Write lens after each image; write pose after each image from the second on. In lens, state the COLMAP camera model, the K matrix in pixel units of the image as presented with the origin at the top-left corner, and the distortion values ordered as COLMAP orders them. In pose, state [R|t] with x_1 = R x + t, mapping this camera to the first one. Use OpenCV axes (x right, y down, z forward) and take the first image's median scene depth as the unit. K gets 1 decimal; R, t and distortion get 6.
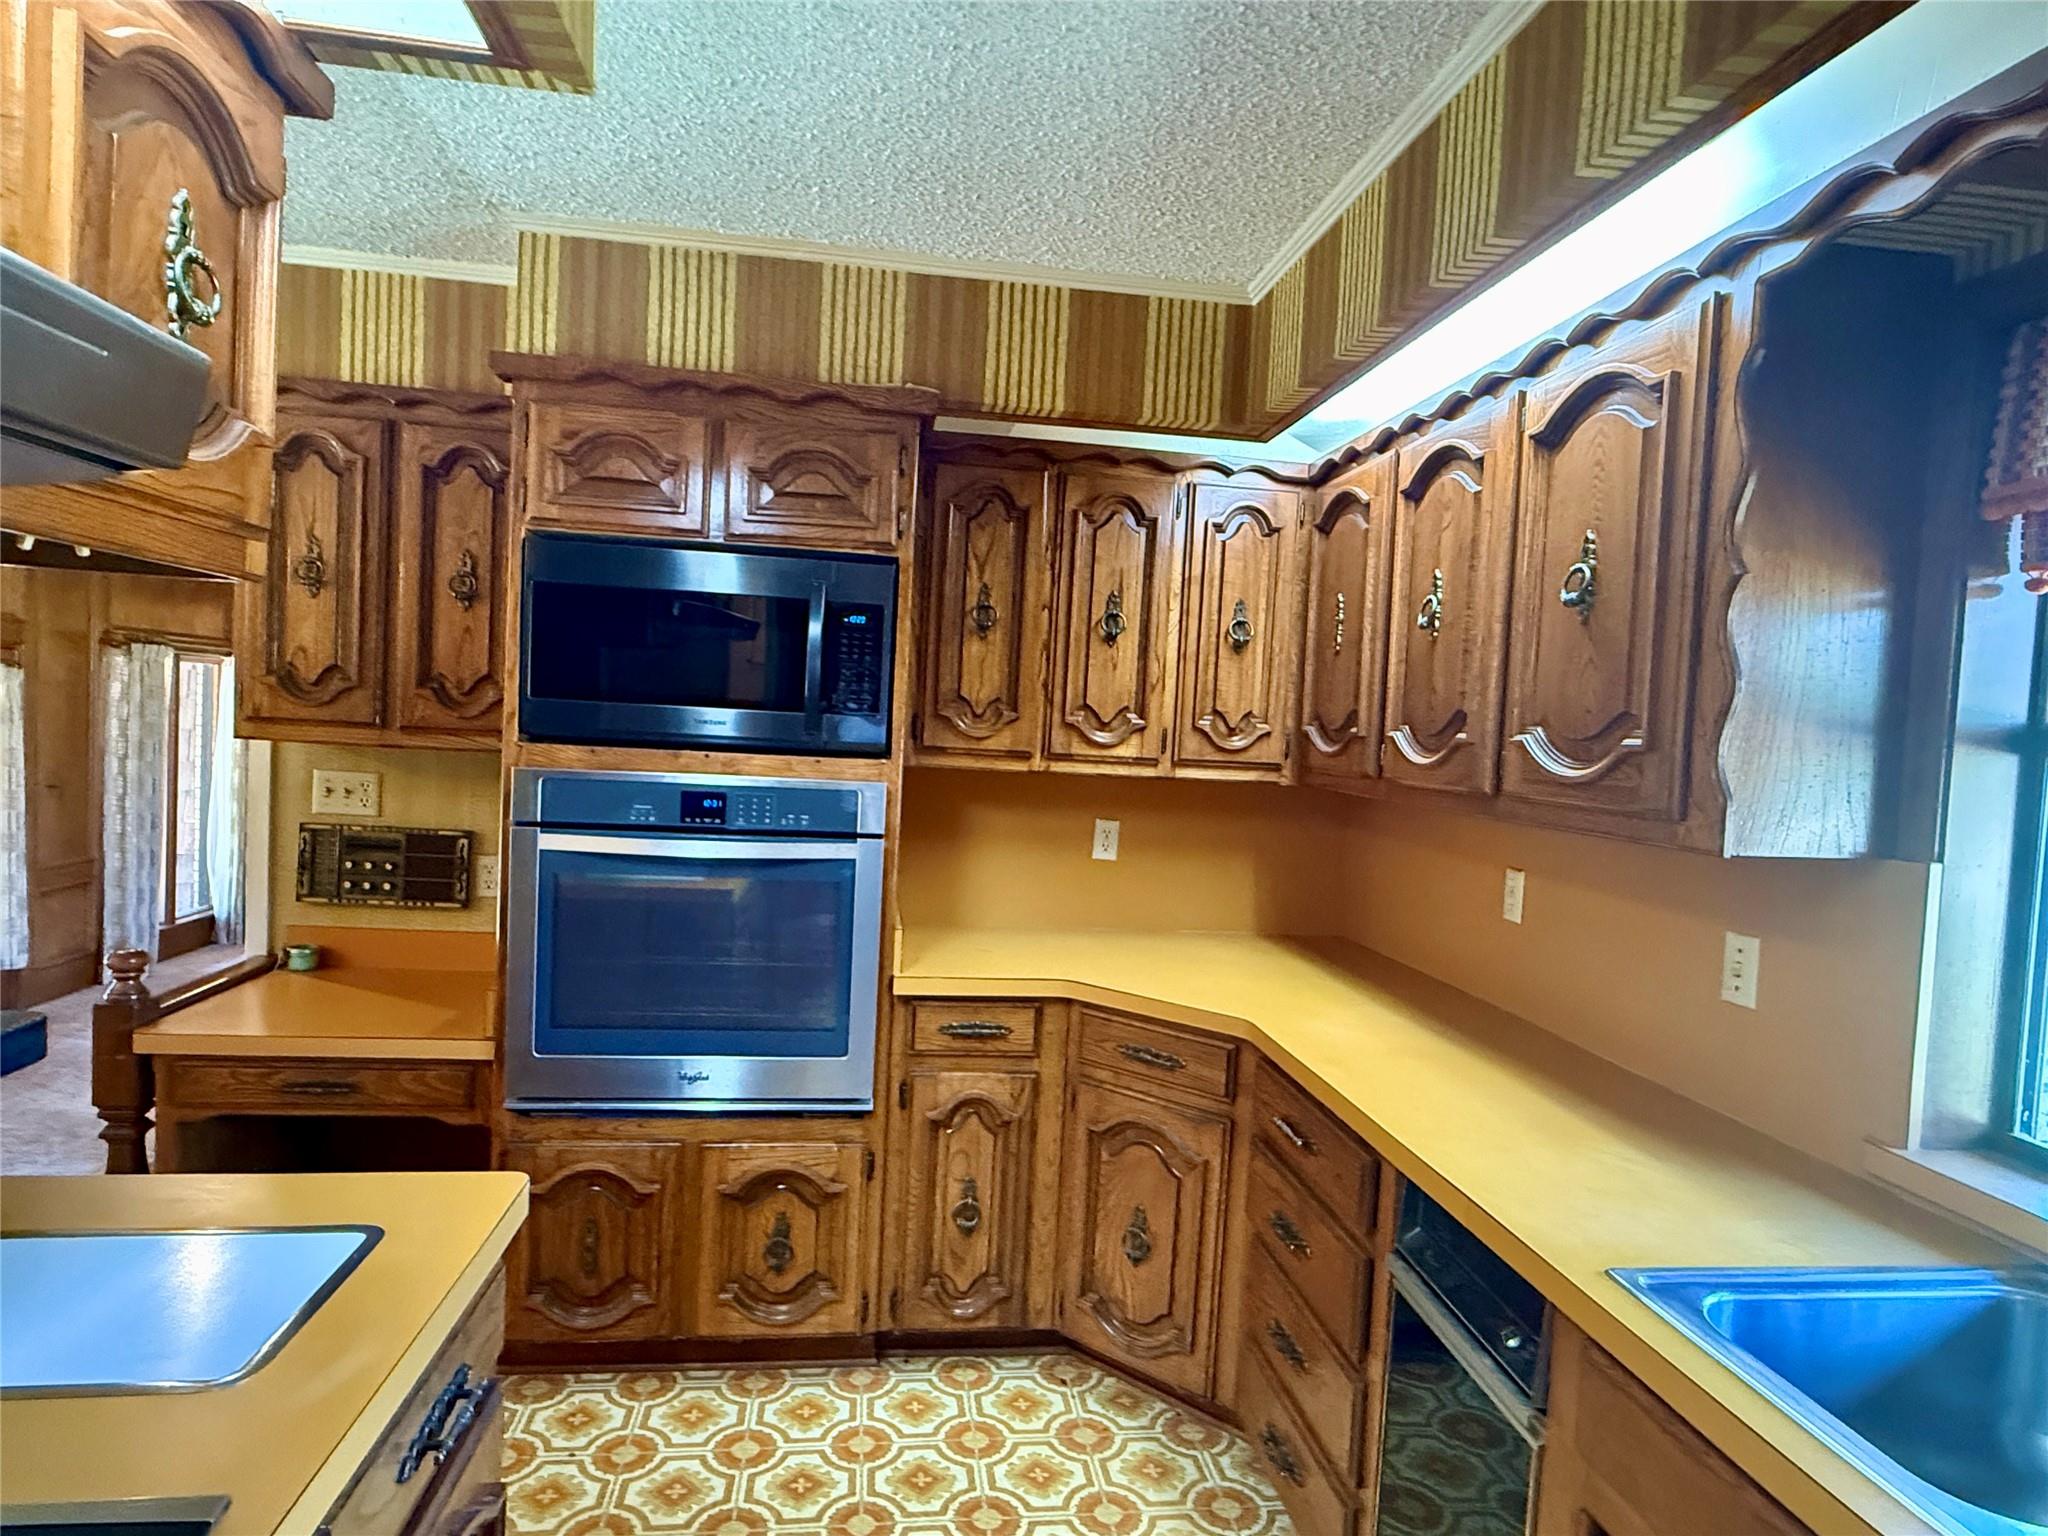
lens RADIAL K [[1138.4, 0, 1021.4], [0, 1138.4, 773.9], [0, 0, 1]] dist [-0.007703, -0.000693]
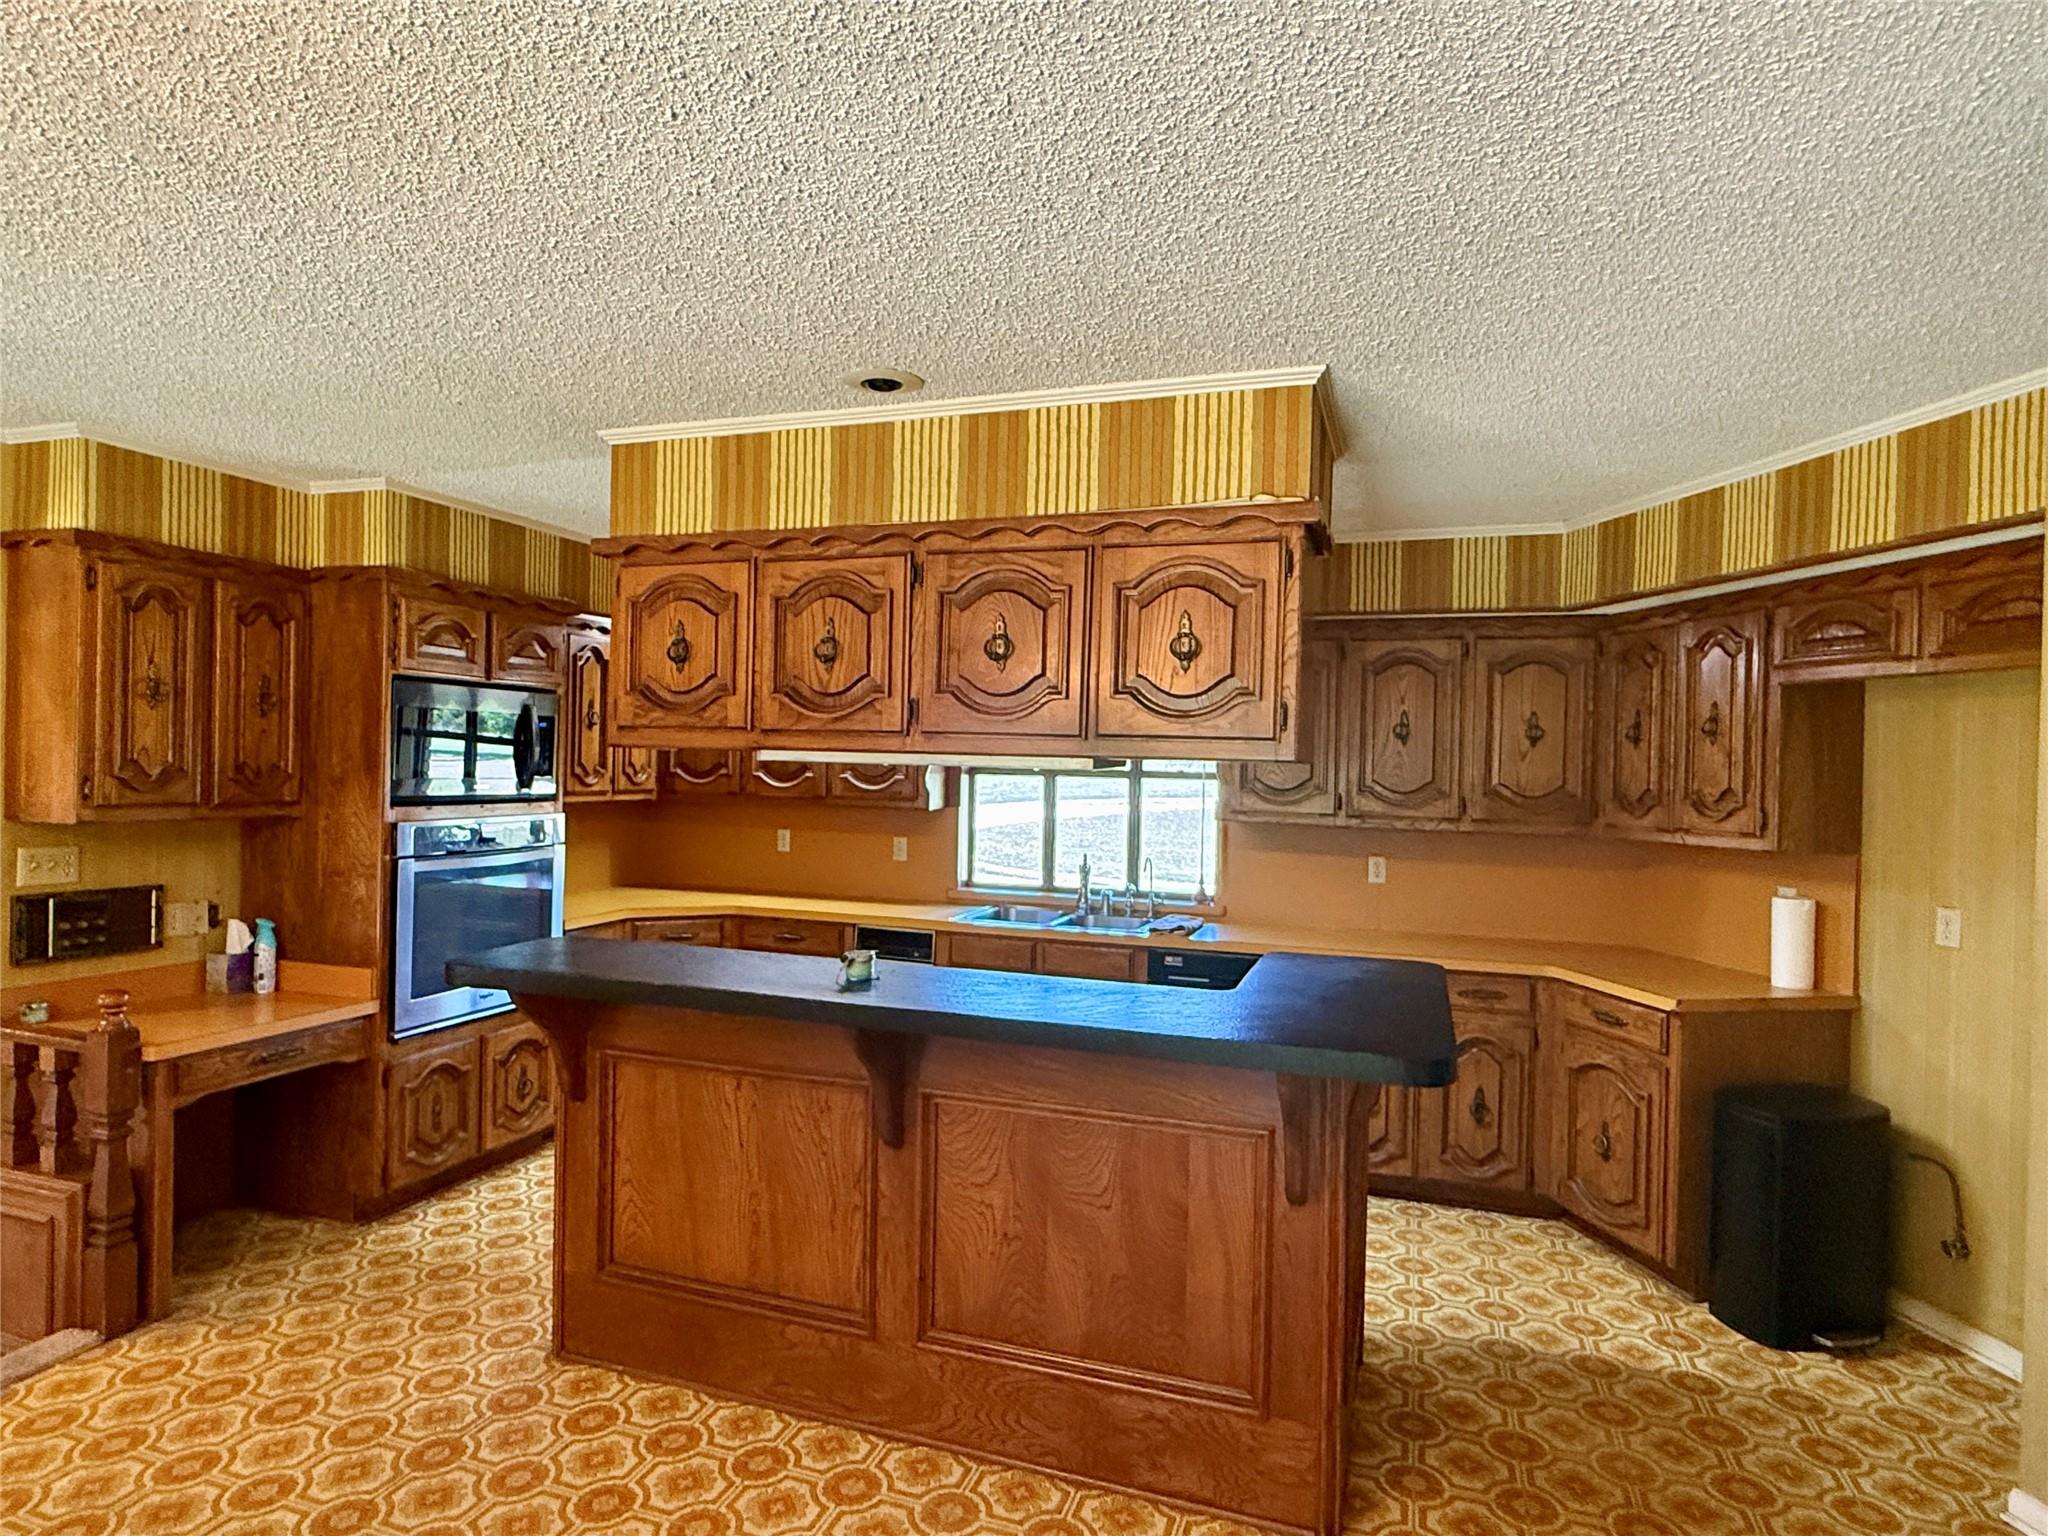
lens RADIAL K [[1138.4, 0, 1026.6], [0, 1138.4, 769.8], [0, 0, 1]] dist [-0.007703, -0.000693]
pose [[0.455456, -0.048867, 0.888916, -1.311566], [0.045937, 0.998452, 0.031352, -0.080355], [-0.889073, 0.026555, 0.456995, -0.470896]]
